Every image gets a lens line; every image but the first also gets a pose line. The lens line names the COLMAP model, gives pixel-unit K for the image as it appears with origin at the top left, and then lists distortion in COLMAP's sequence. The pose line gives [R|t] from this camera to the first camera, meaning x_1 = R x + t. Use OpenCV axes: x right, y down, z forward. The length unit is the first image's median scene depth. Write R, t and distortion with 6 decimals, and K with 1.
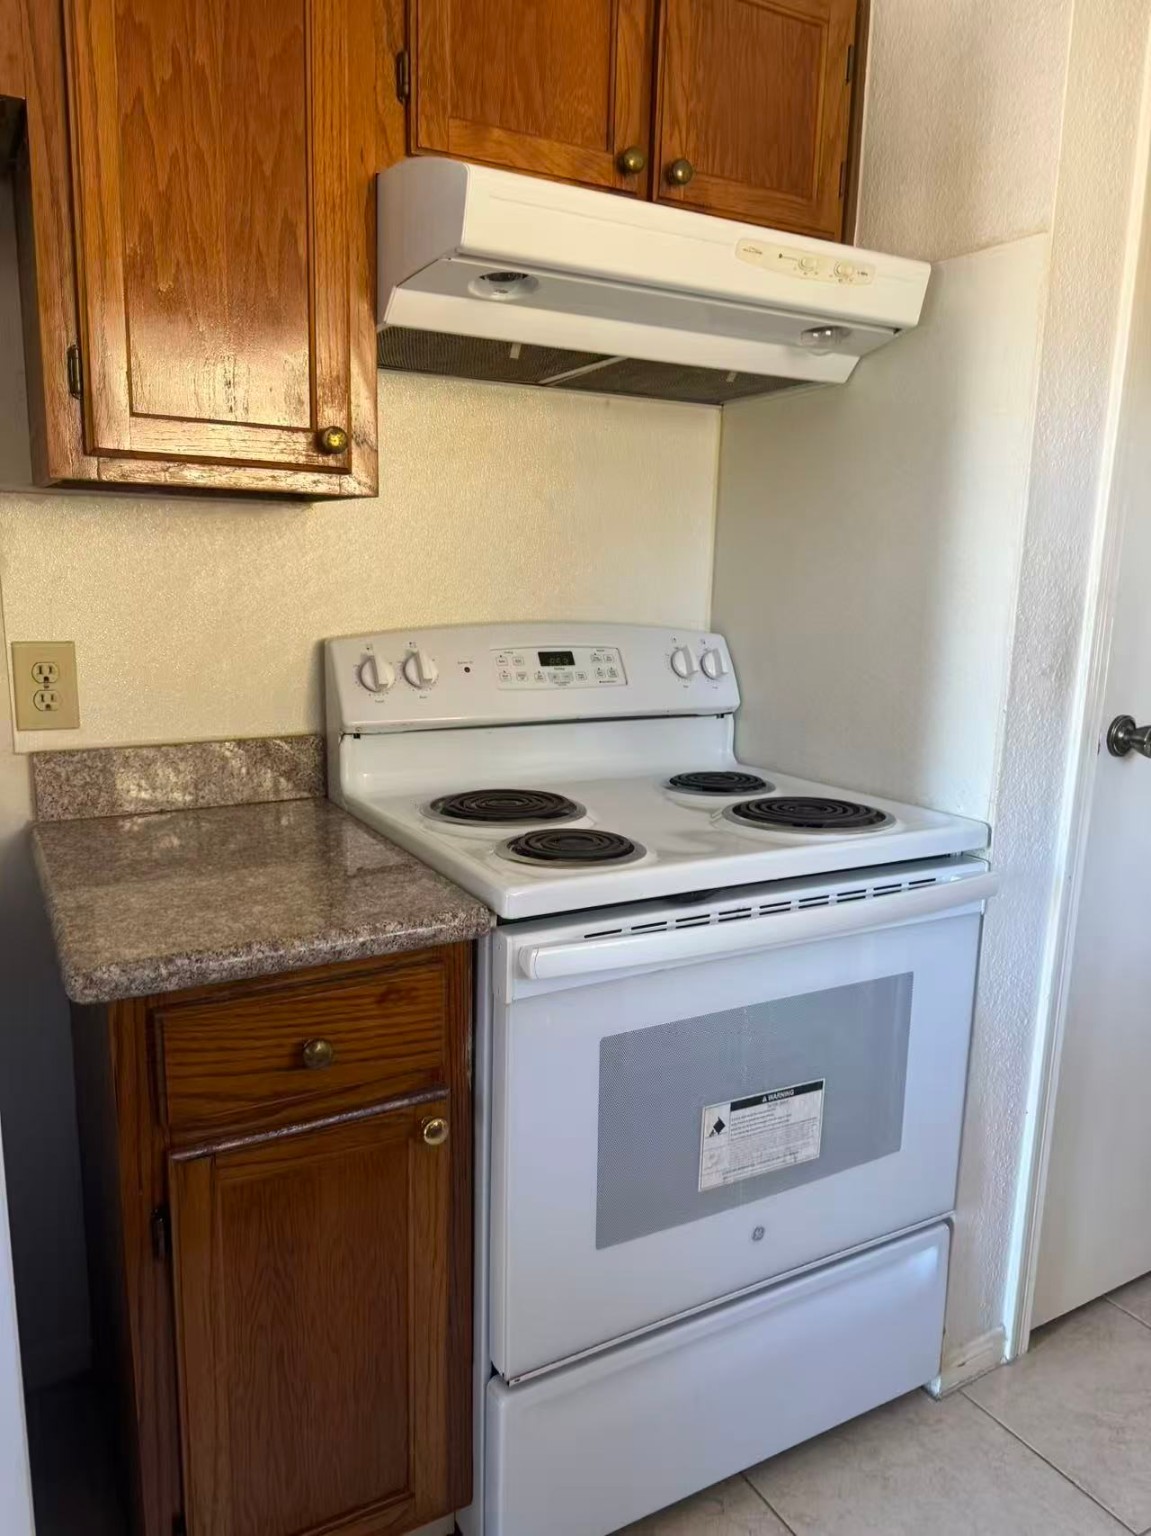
lens RADIAL K [[1096.9, 0, 580.4], [0, 1096.9, 767.5], [0, 0, 1]] dist [0.006229, -0.014993]
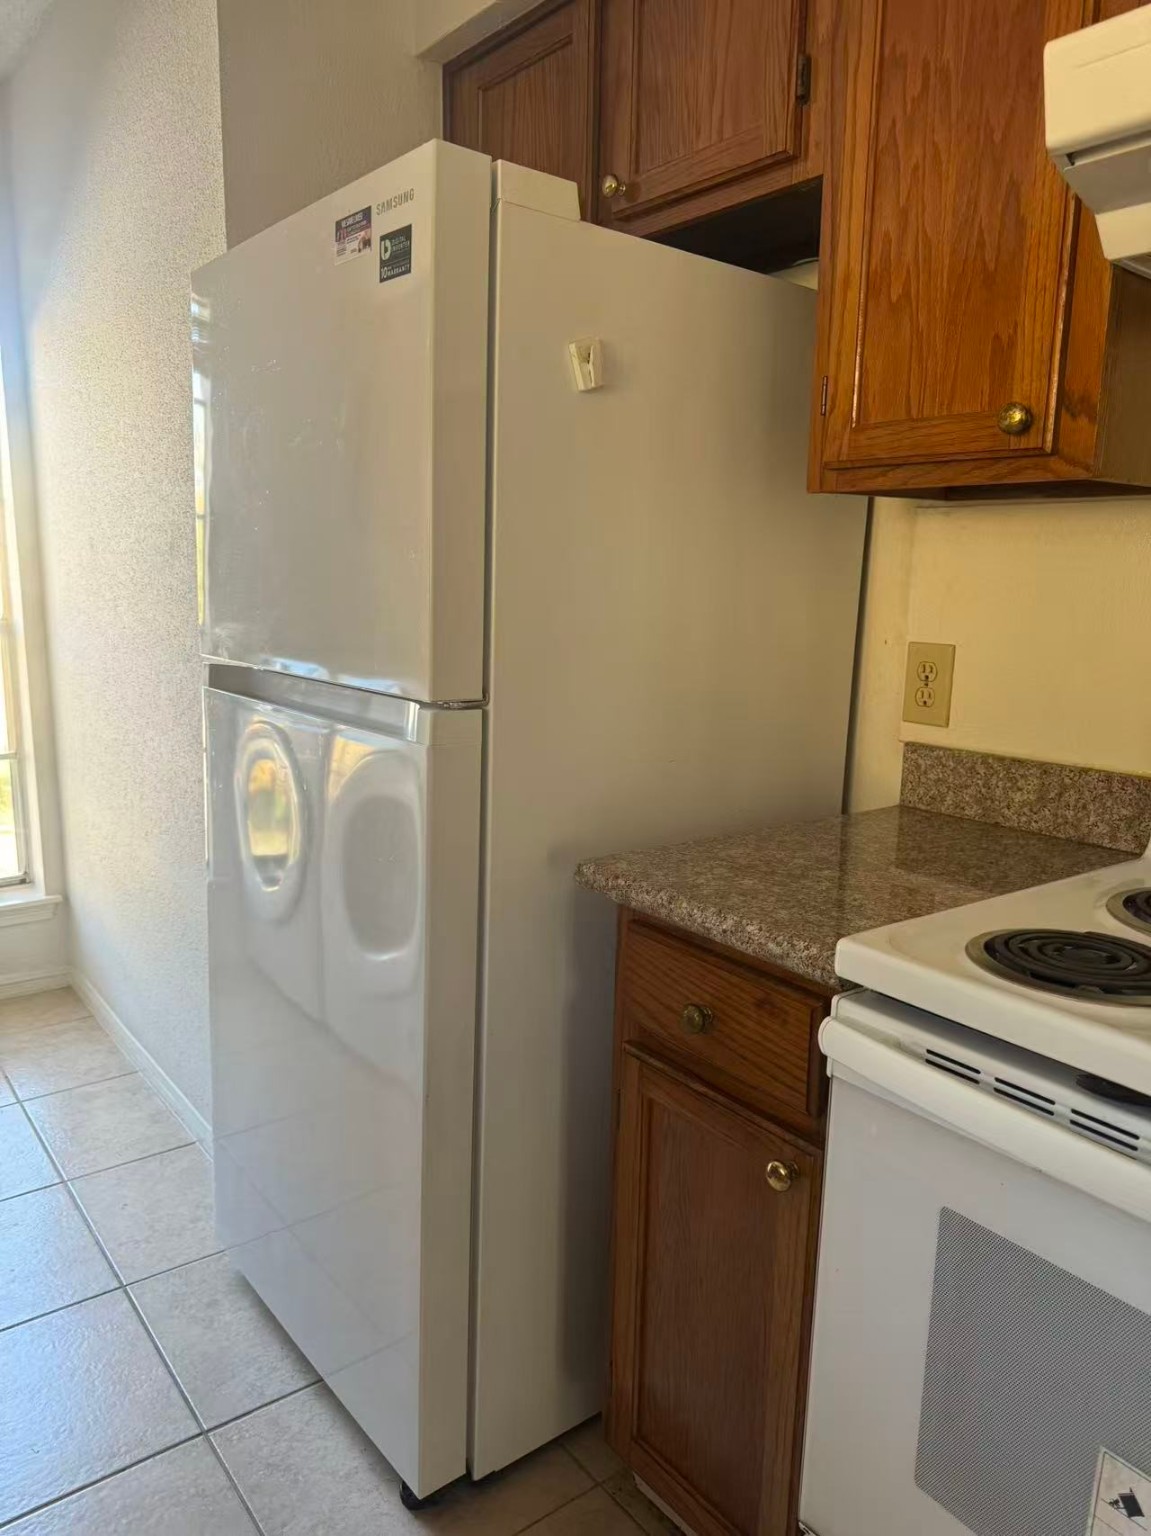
lens RADIAL K [[1096.9, 0, 580.9], [0, 1096.9, 768.6], [0, 0, 1]] dist [0.006229, -0.014993]
pose [[0.120480, 0.157867, -0.980083, 0.661200], [-0.203703, 0.970197, 0.131234, -0.078246], [0.971591, 0.183834, 0.149048, 0.619385]]
